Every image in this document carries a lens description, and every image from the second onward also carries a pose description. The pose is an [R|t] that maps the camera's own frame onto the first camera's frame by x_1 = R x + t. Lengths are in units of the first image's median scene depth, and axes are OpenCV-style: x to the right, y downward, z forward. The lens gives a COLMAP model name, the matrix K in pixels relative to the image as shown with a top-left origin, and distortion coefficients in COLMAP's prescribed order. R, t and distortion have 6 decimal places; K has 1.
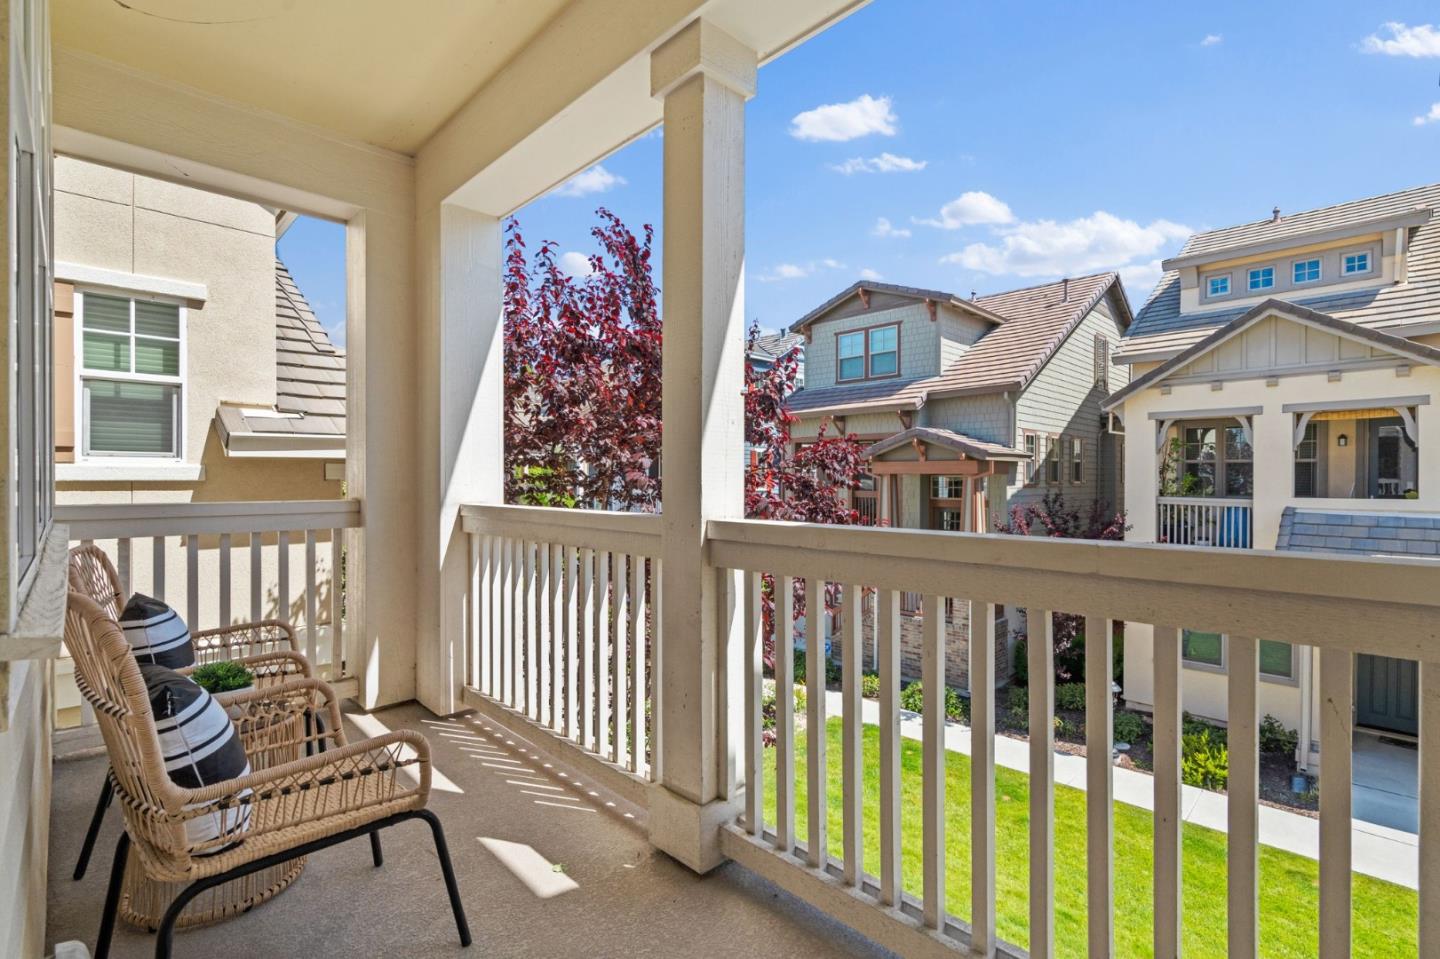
lens RADIAL K [[653.9, 0, 725.5], [0, 653.9, 478.0], [0, 0, 1]] dist [-0.001110, 0.000305]
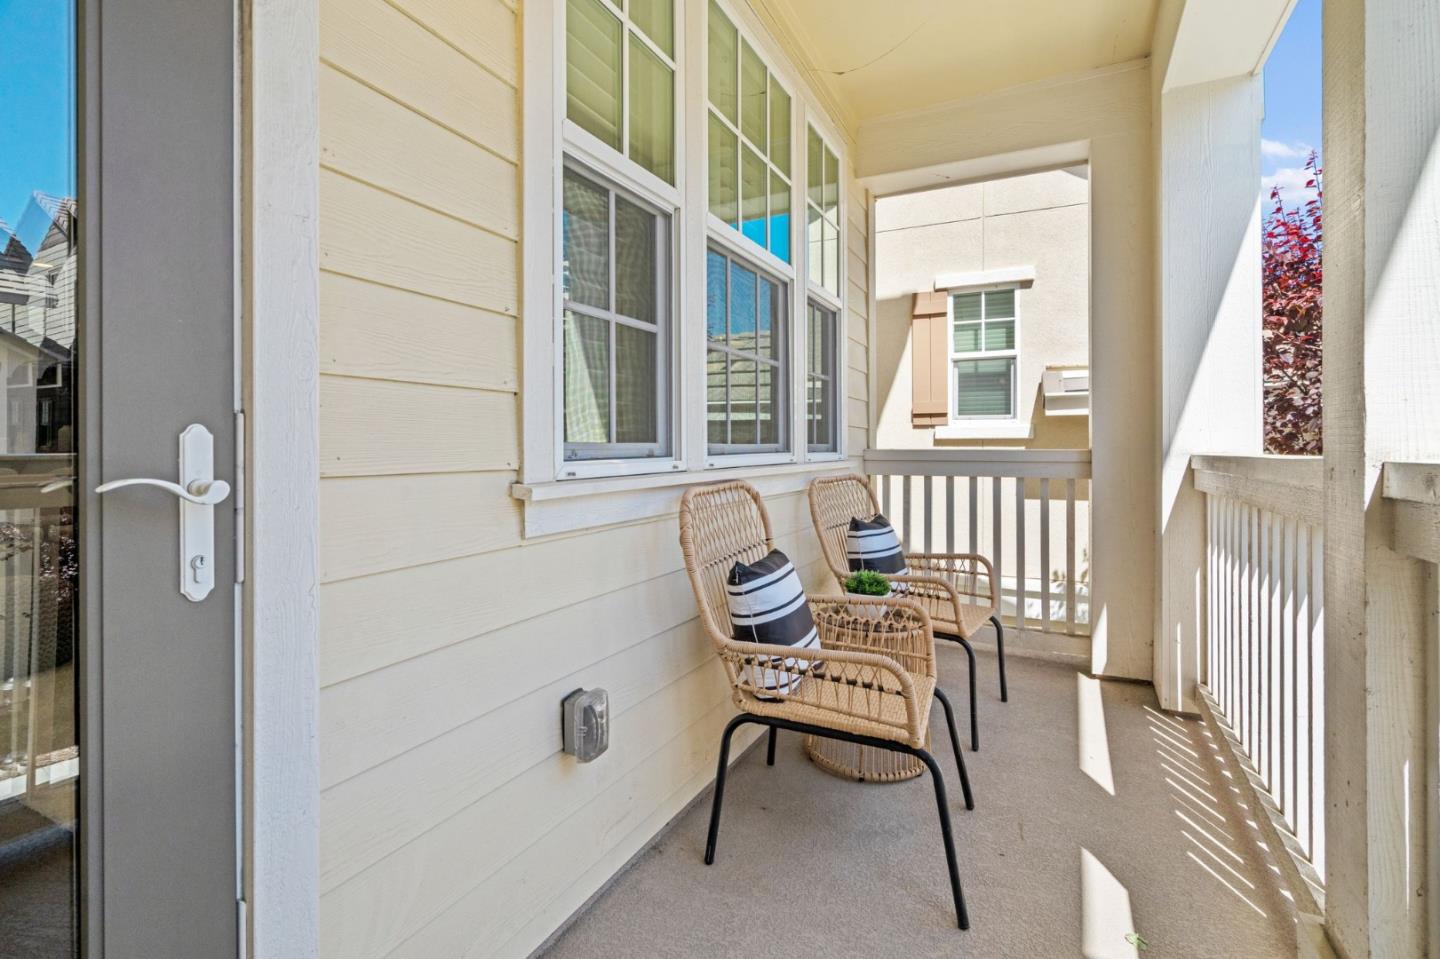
lens RADIAL K [[659.5, 0, 723.7], [0, 659.5, 441.8], [0, 0, 1]] dist [-0.001443, 0.000133]
pose [[0.337718, -0.008247, -0.941211, 0.105868], [0.003929, 0.999965, -0.007352, 0.018112], [0.941239, -0.001215, 0.337738, 0.120679]]
